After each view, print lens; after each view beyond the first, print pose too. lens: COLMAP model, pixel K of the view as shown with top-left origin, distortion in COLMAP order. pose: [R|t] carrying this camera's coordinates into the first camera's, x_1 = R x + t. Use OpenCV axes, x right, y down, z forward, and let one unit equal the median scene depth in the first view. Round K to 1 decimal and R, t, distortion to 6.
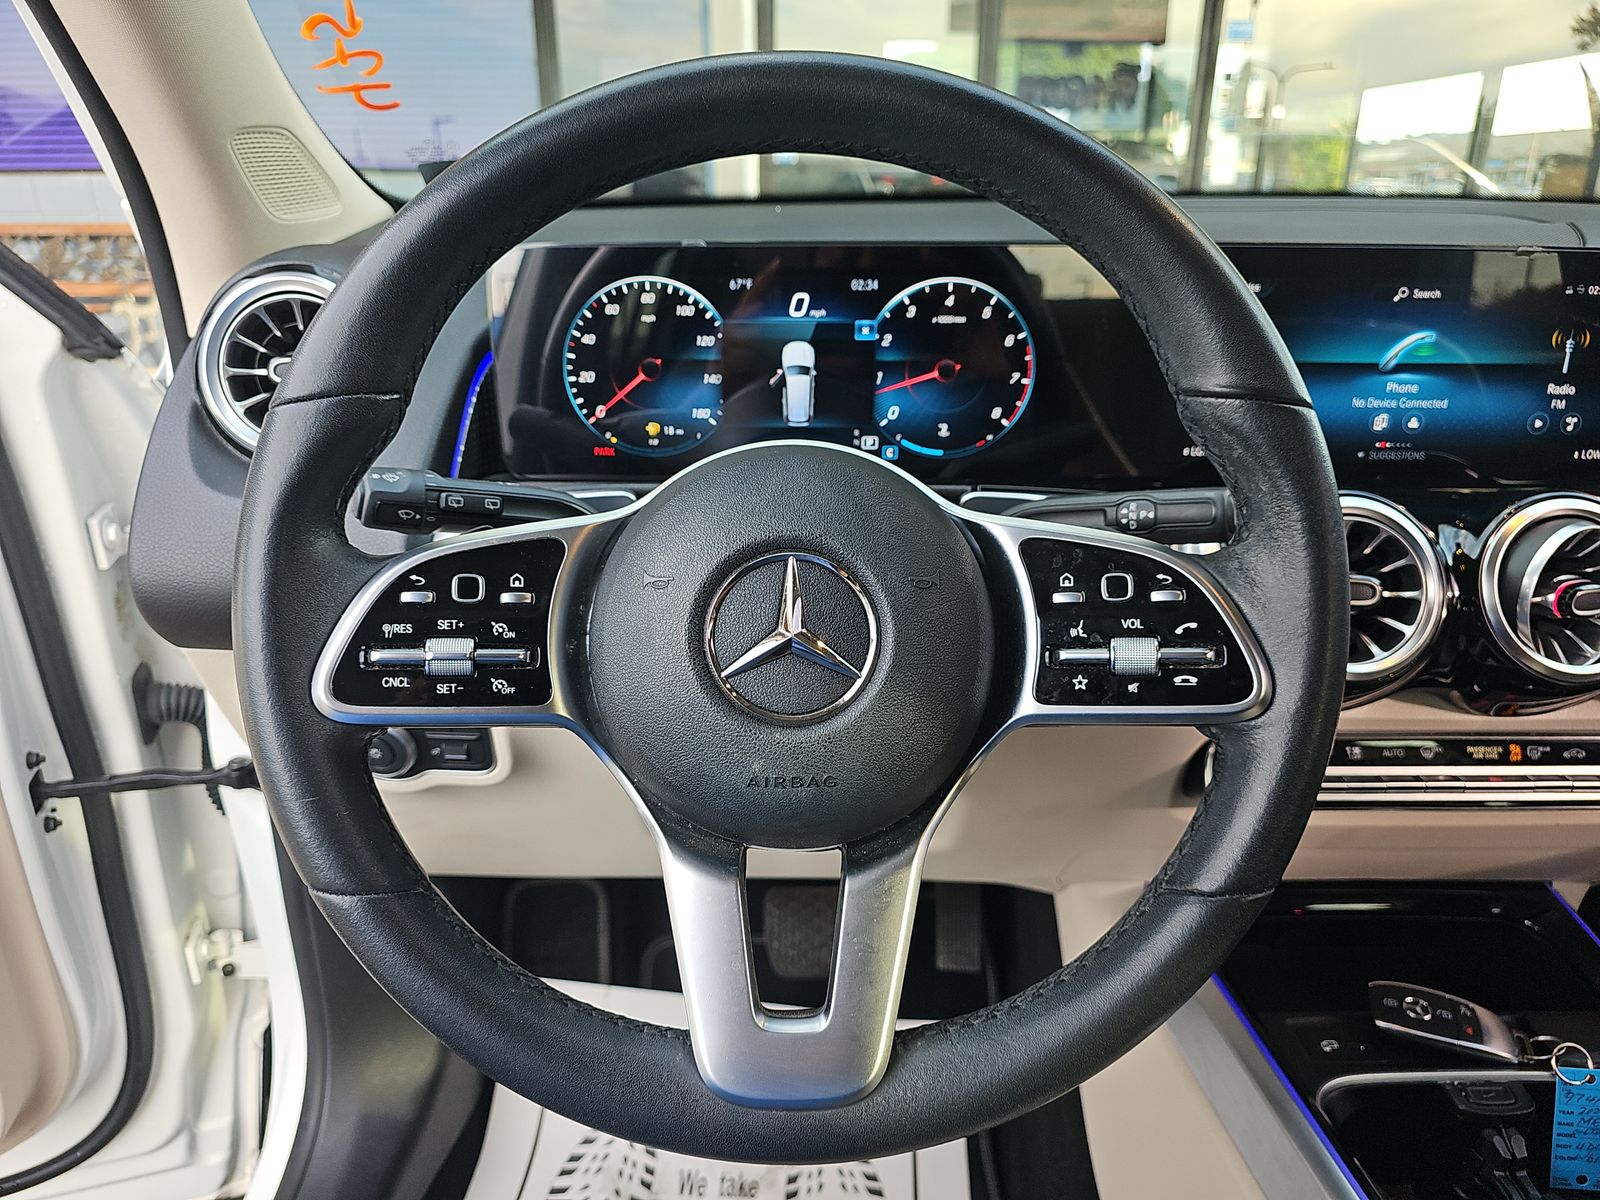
lens RADIAL K [[1073.6, 0, 795.2], [0, 1073.6, 610.2], [0, 0, 1]] dist [0.000854, -0.004725]
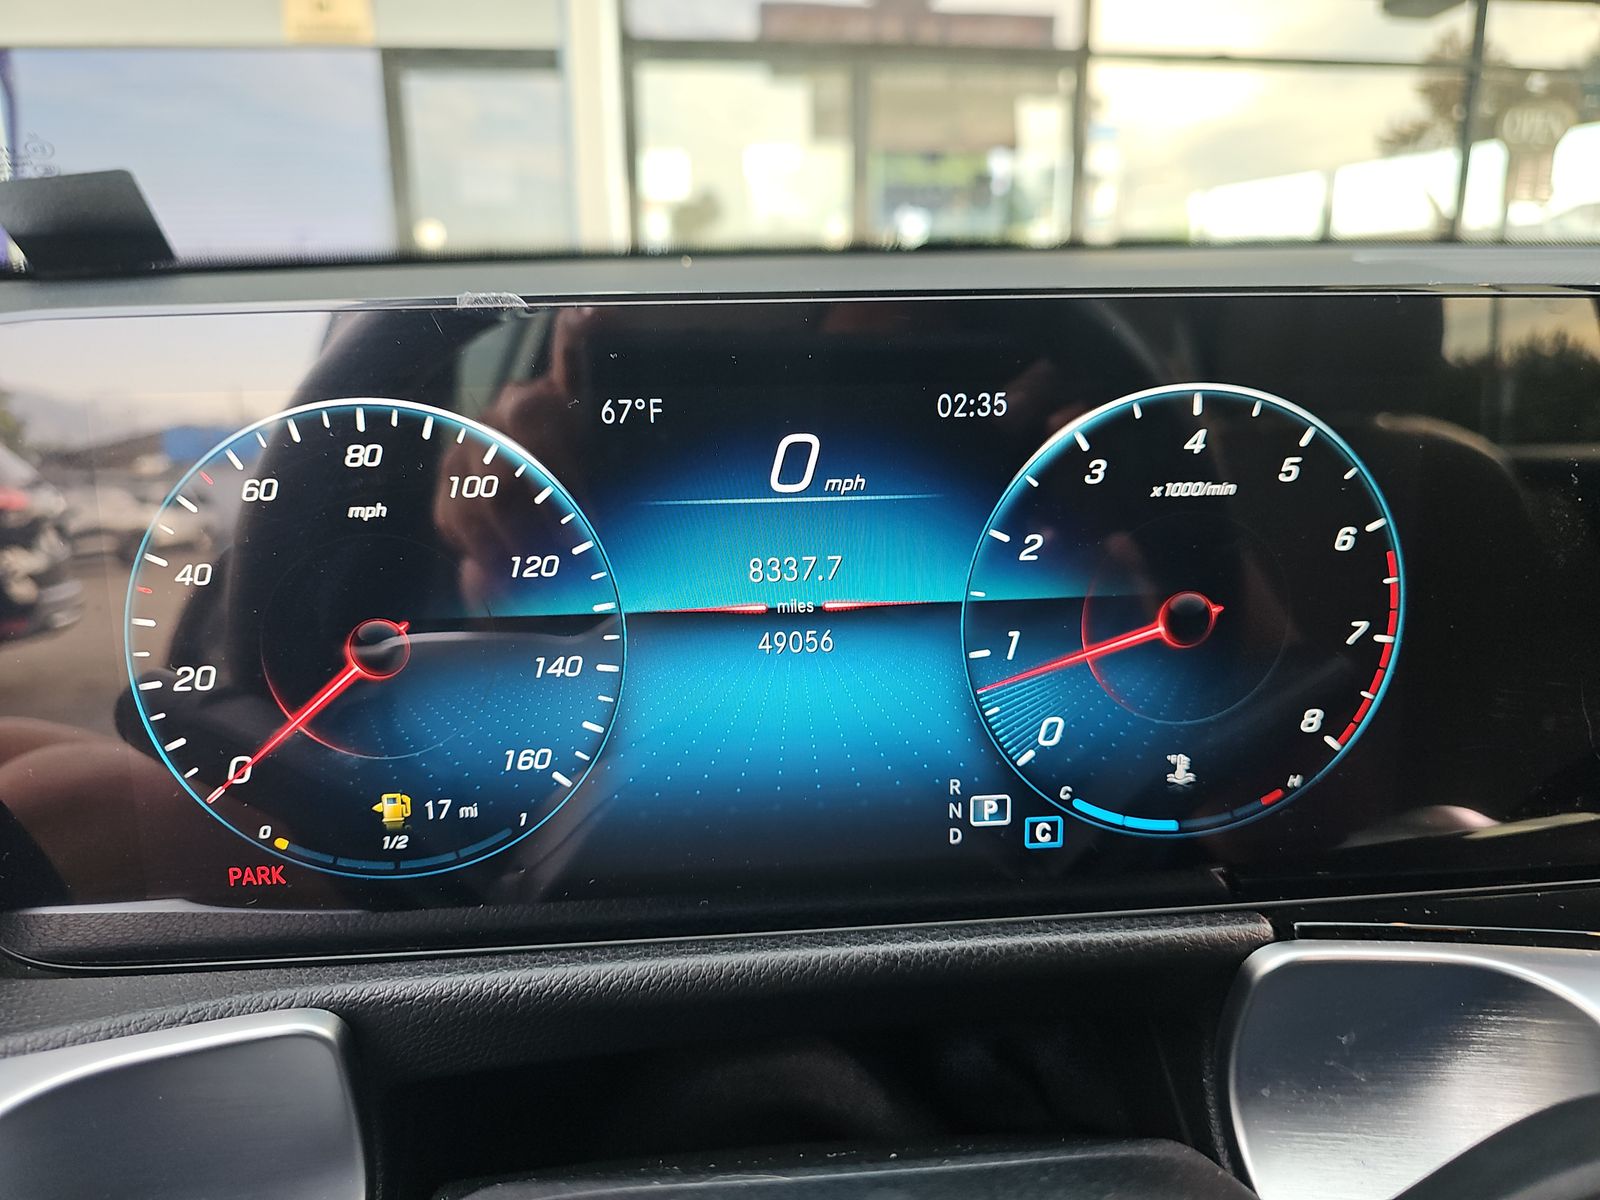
lens RADIAL K [[1073.6, 0, 803.7], [0, 1073.6, 583.7], [0, 0, 1]] dist [0.000854, -0.004725]
pose [[0.993490, -0.039428, 0.106875, -0.033326], [0.051883, 0.991848, -0.116387, -0.199135], [-0.101414, 0.121174, 0.987437, 0.639306]]
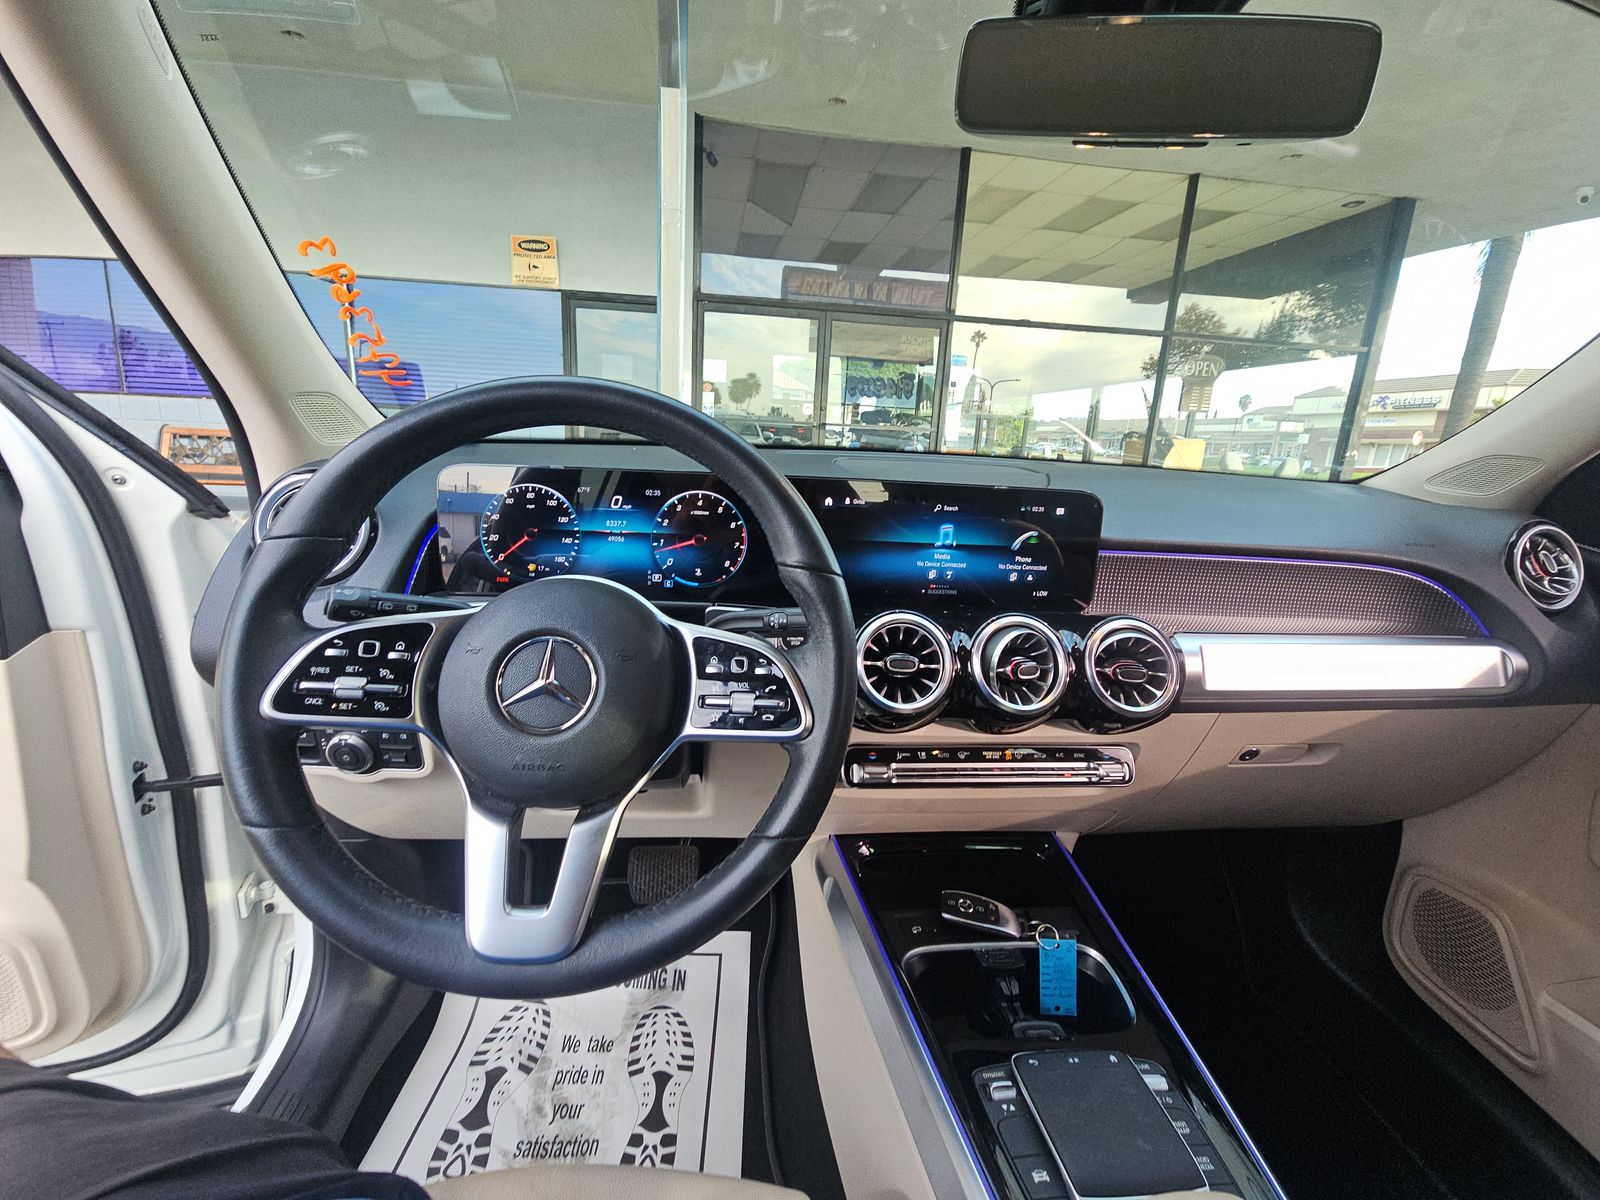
lens RADIAL K [[633.1, 0, 788.5], [0, 633.1, 591.1], [0, 0, 1]] dist [0.000614, -0.000577]
pose [[0.994561, 0.023408, 0.101492, 0.184905], [-0.008939, 0.990007, -0.140737, 0.011605], [-0.103772, 0.139064, 0.984831, -0.058990]]
